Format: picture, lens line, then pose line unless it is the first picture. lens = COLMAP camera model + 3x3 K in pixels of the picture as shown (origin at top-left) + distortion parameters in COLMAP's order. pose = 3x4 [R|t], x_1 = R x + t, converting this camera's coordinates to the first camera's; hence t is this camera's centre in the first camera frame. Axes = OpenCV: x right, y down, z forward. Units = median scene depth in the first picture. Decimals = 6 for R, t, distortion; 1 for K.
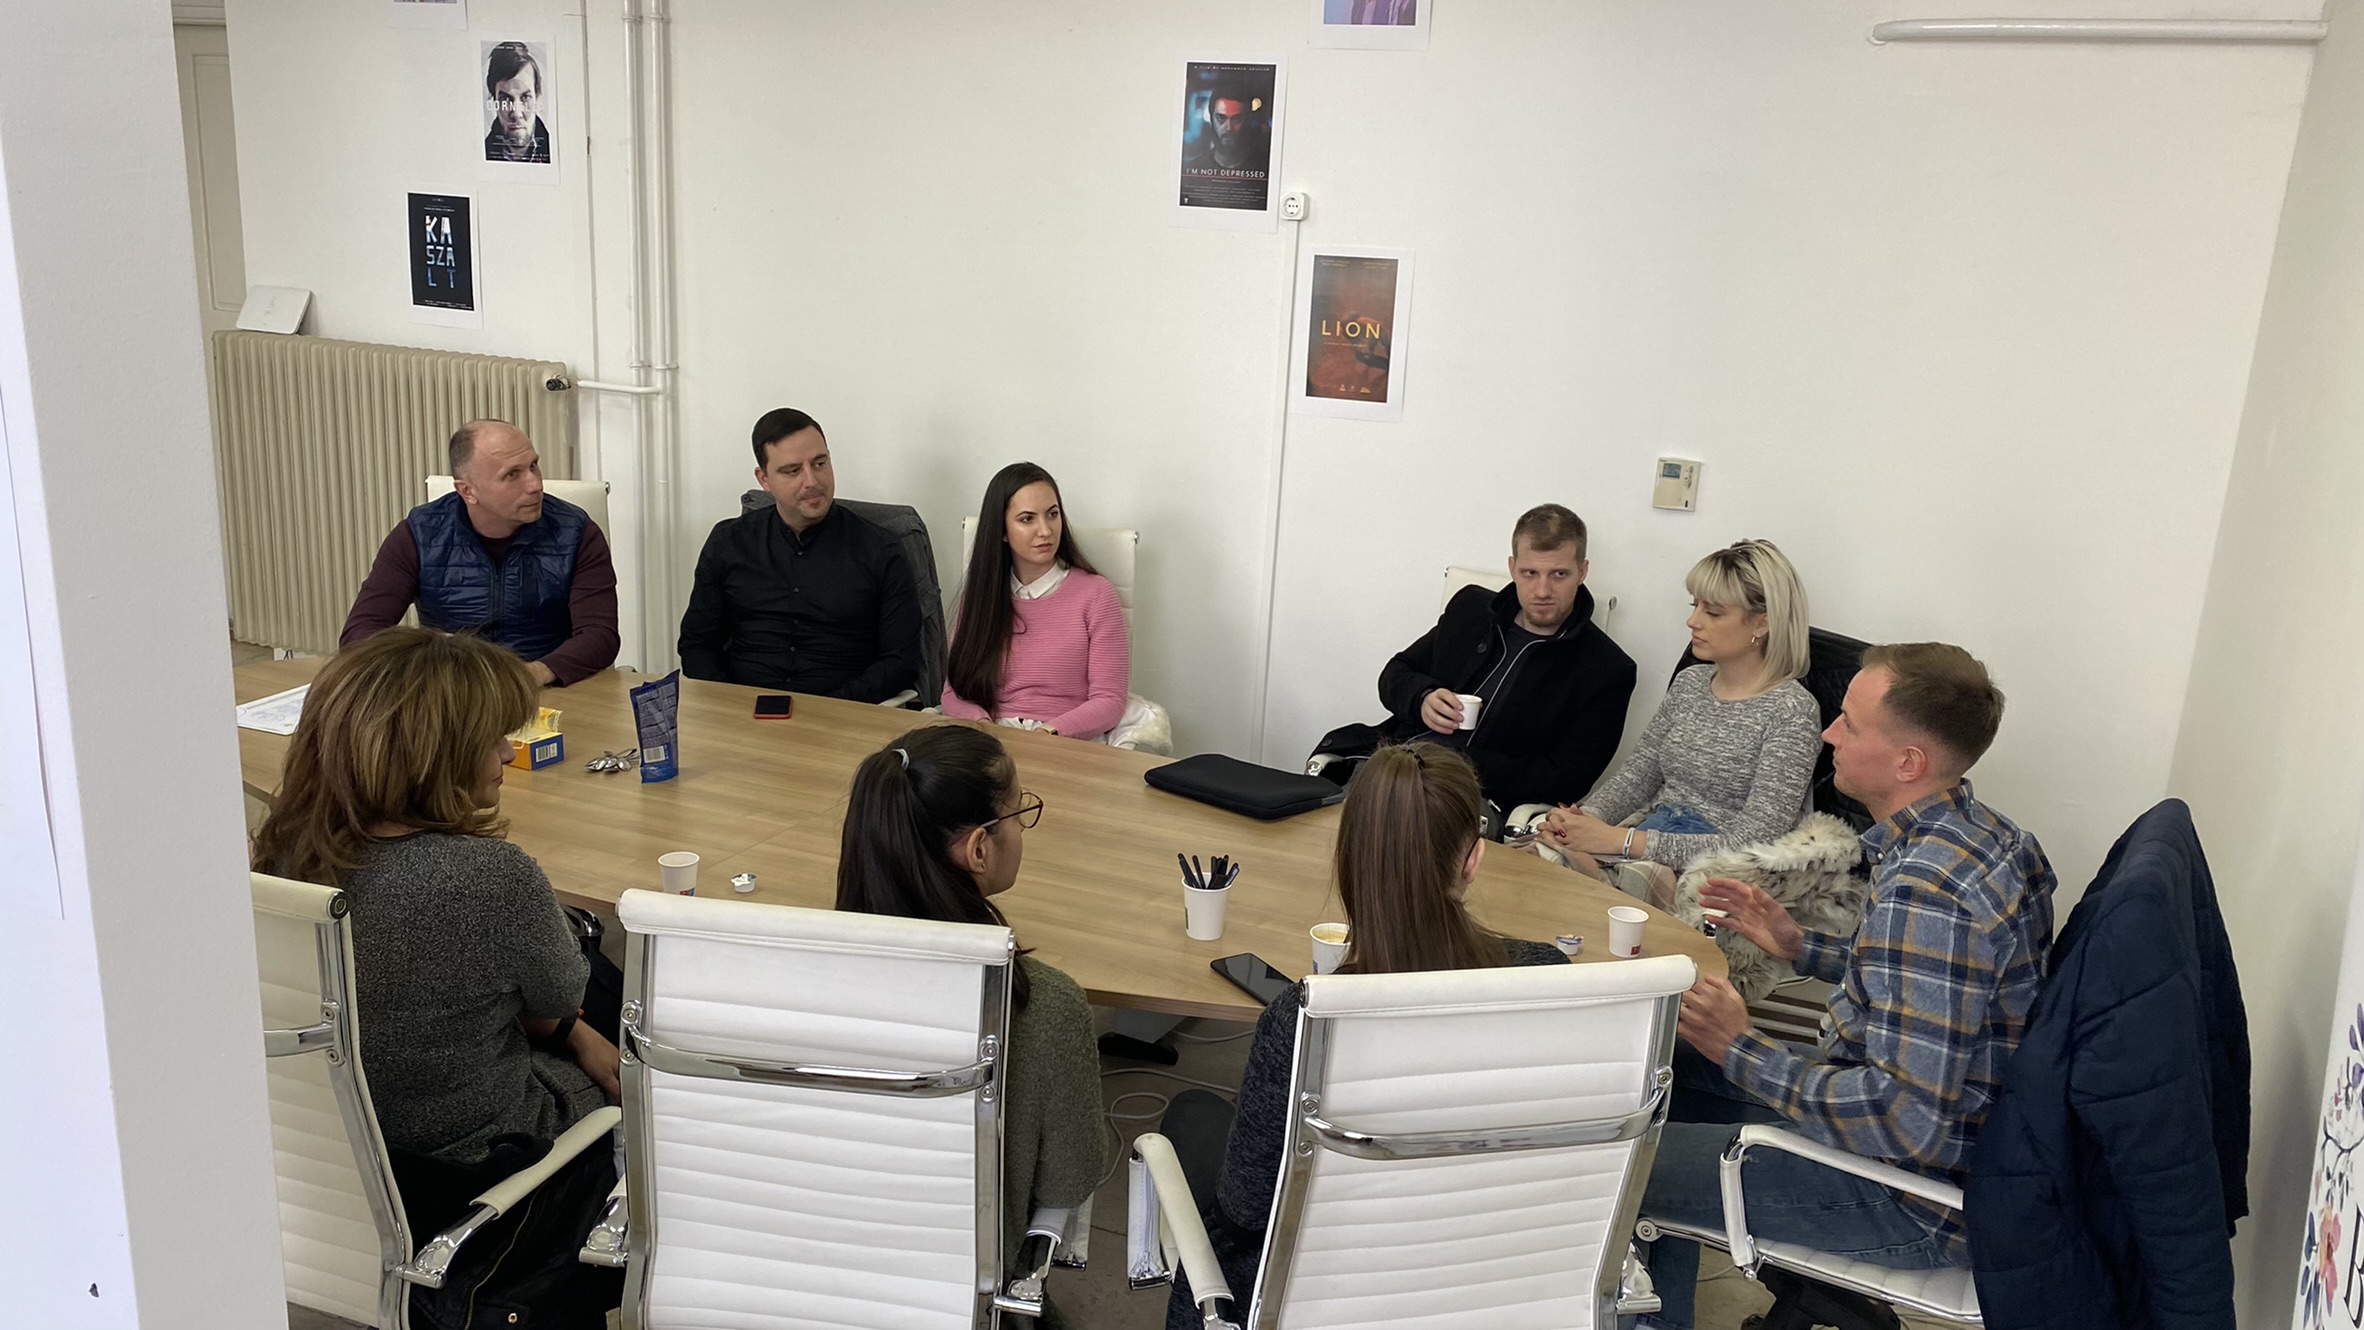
lens RADIAL K [[1772.2, 0, 1184.9], [0, 1772.2, 657.9], [0, 0, 1]] dist [0.080676, -0.104755]
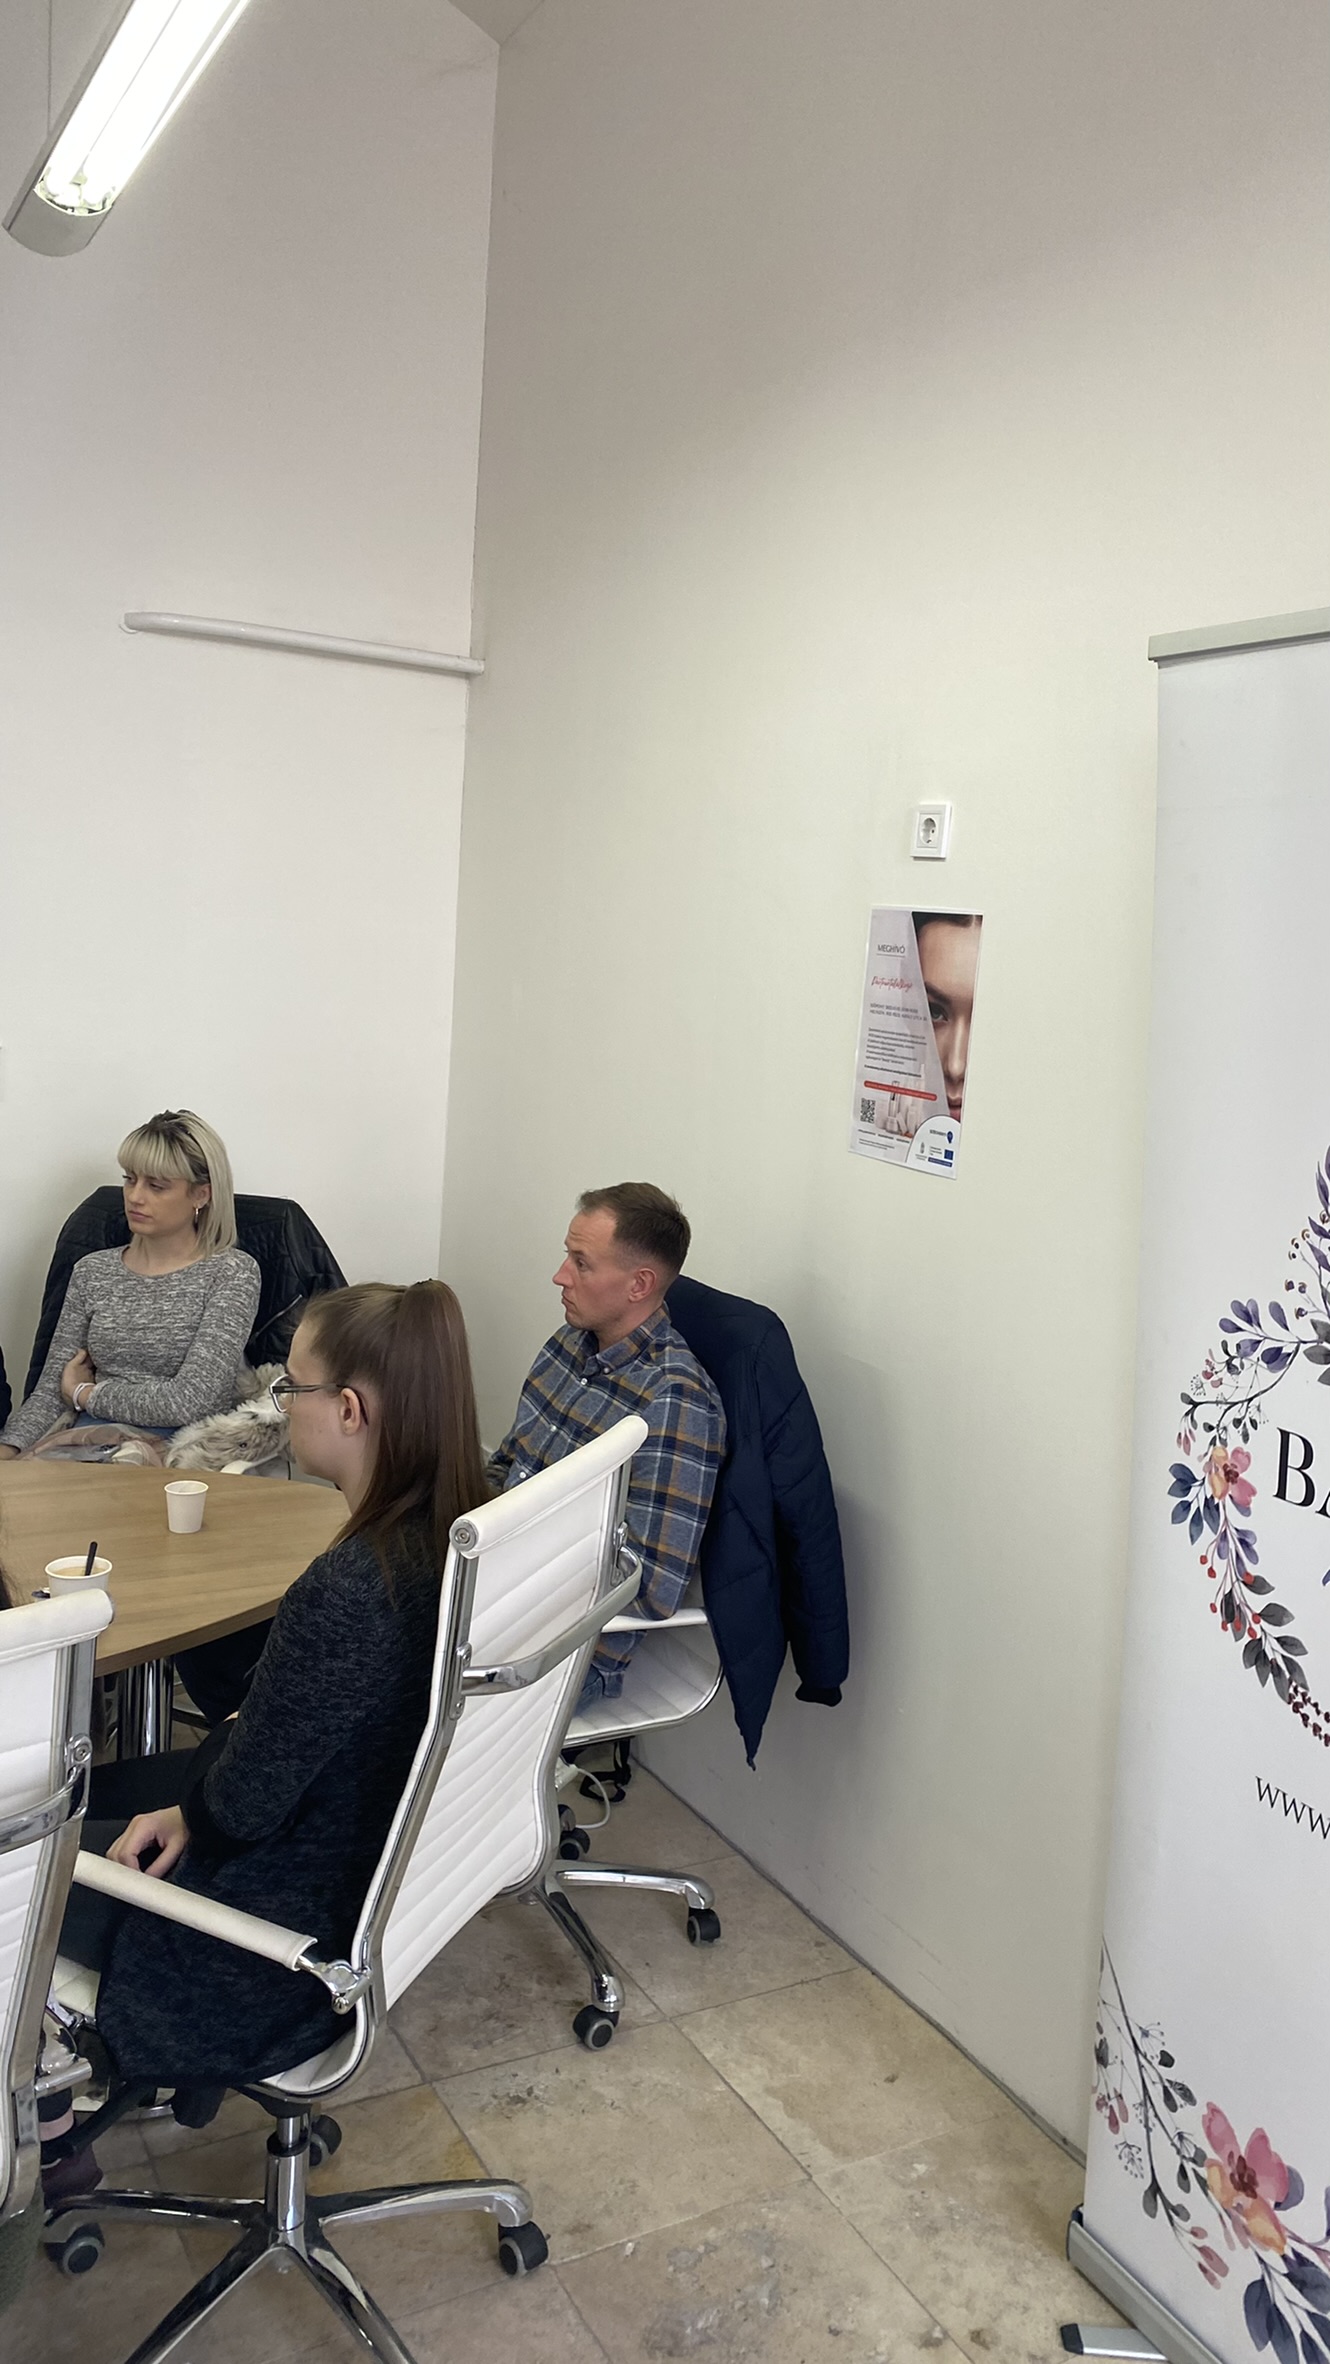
lens RADIAL K [[1759.7, 0, 746.6], [0, 1759.7, 1202.4], [0, 0, 1]] dist [0.021628, -0.009155]
pose [[0.593190, -0.126849, 0.795006, -0.261346], [0.154025, 0.987149, 0.042582, -0.006421], [-0.790191, 0.097191, 0.605105, 0.138074]]
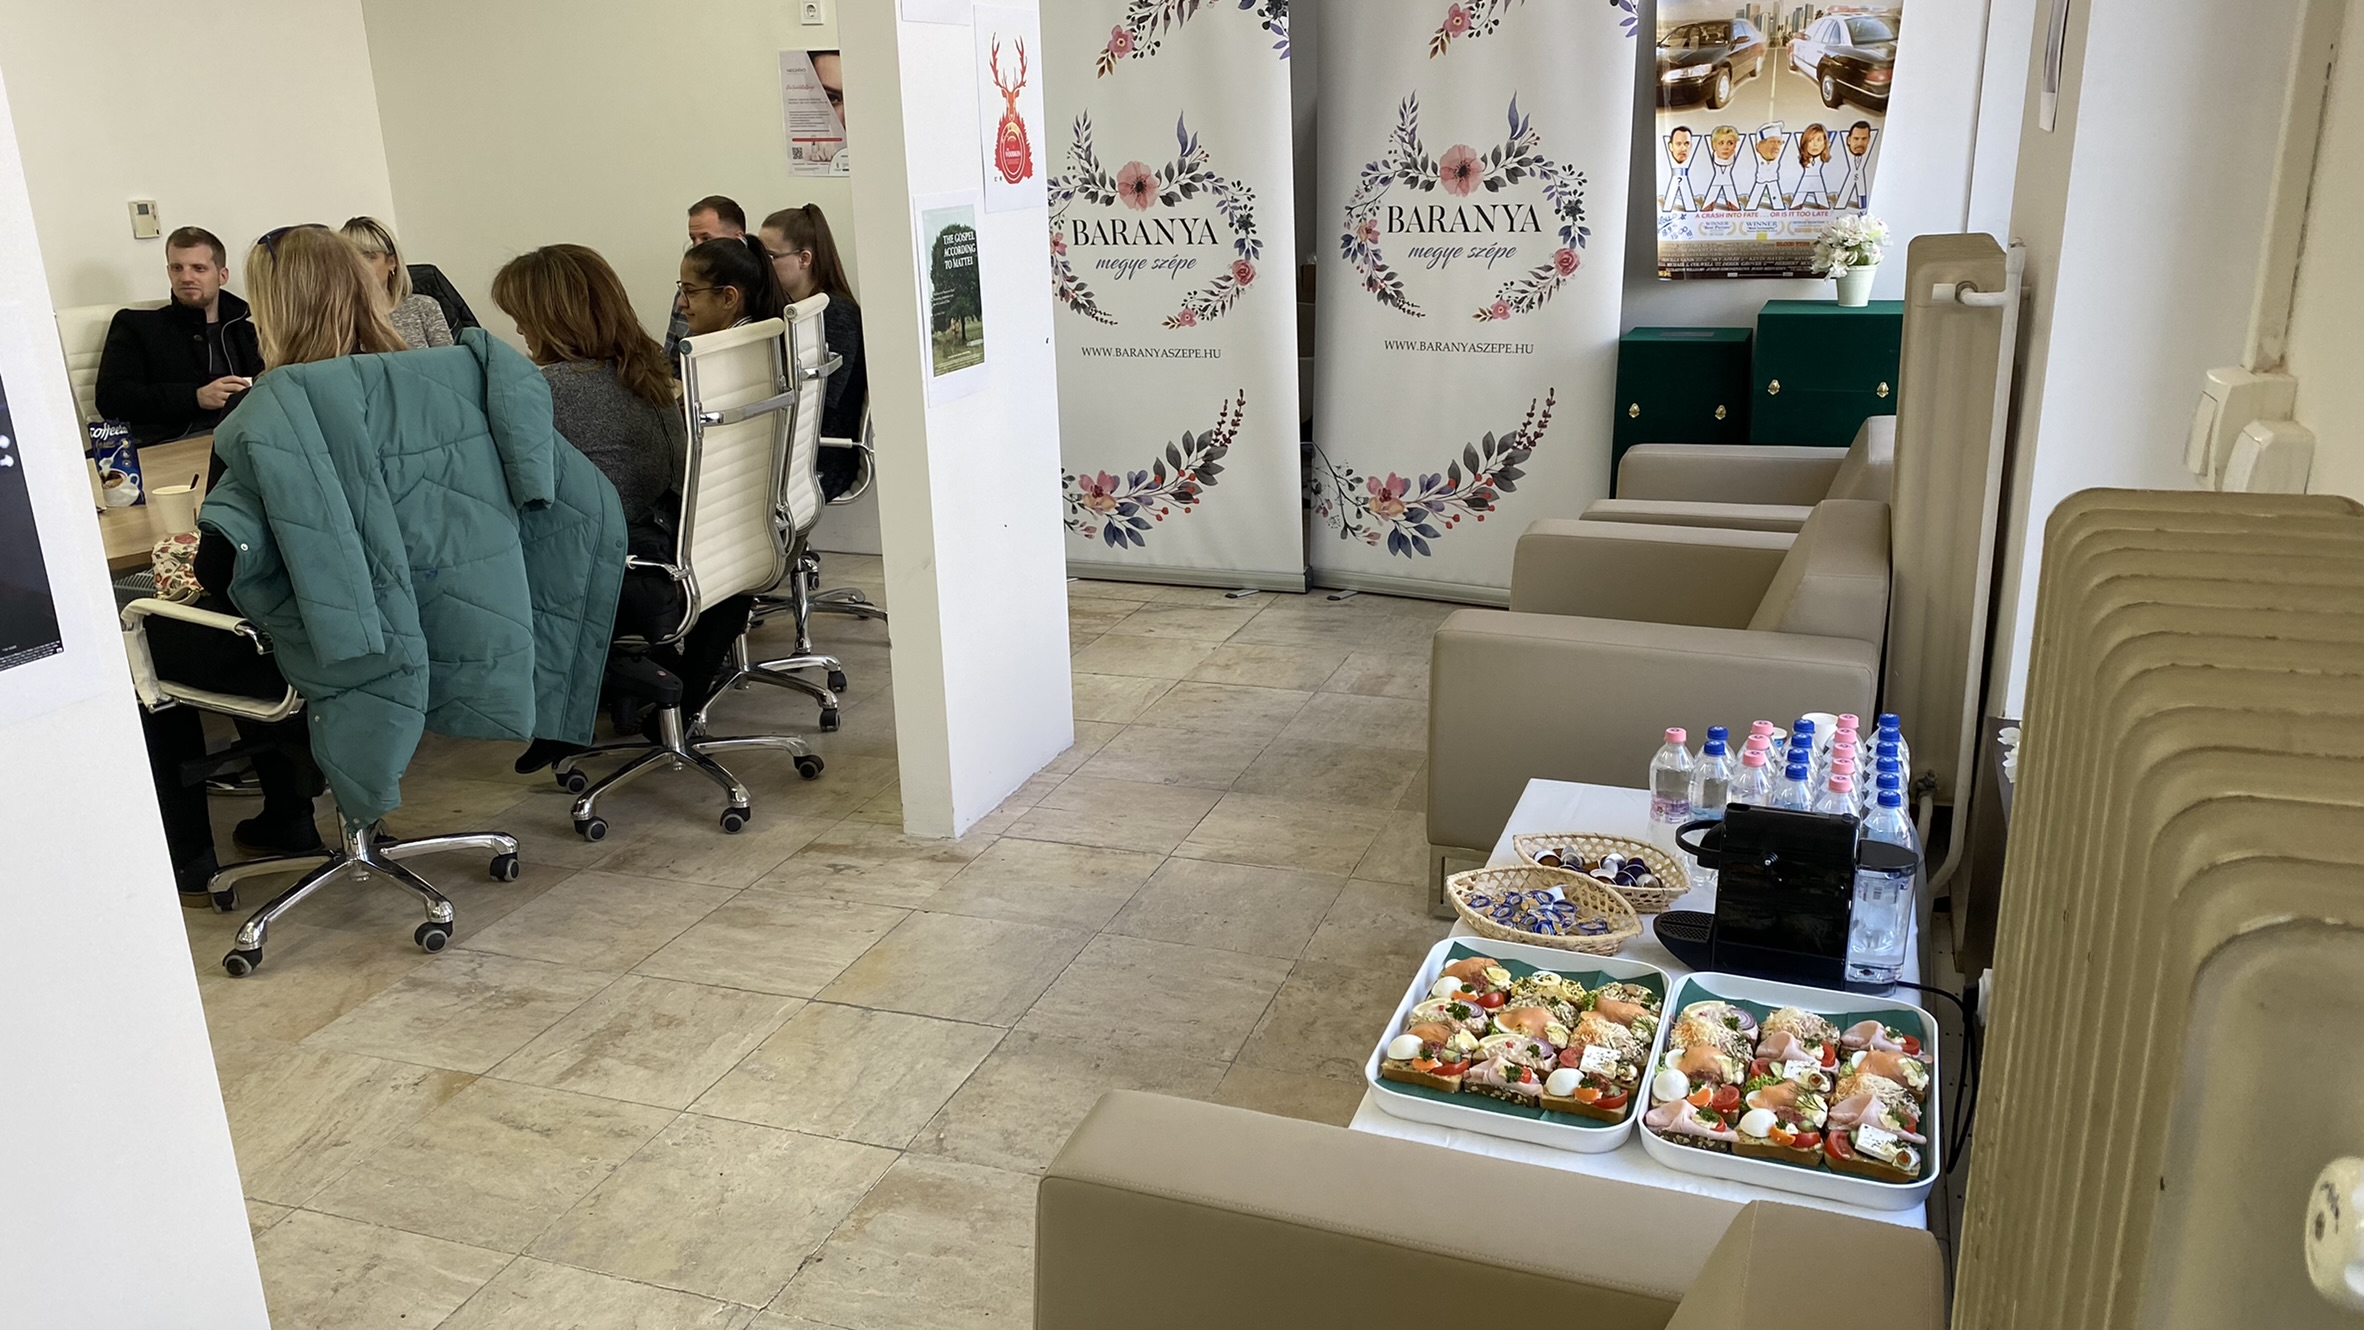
lens RADIAL K [[1769.5, 0, 1140.1], [0, 1769.5, 689.8], [0, 0, 1]] dist [0.104562, -0.175922]
pose [[-0.035109, -0.358543, 0.932853, -1.333796], [0.269353, 0.895492, 0.354321, -0.061119], [-0.962401, 0.263707, 0.065135, 0.280404]]
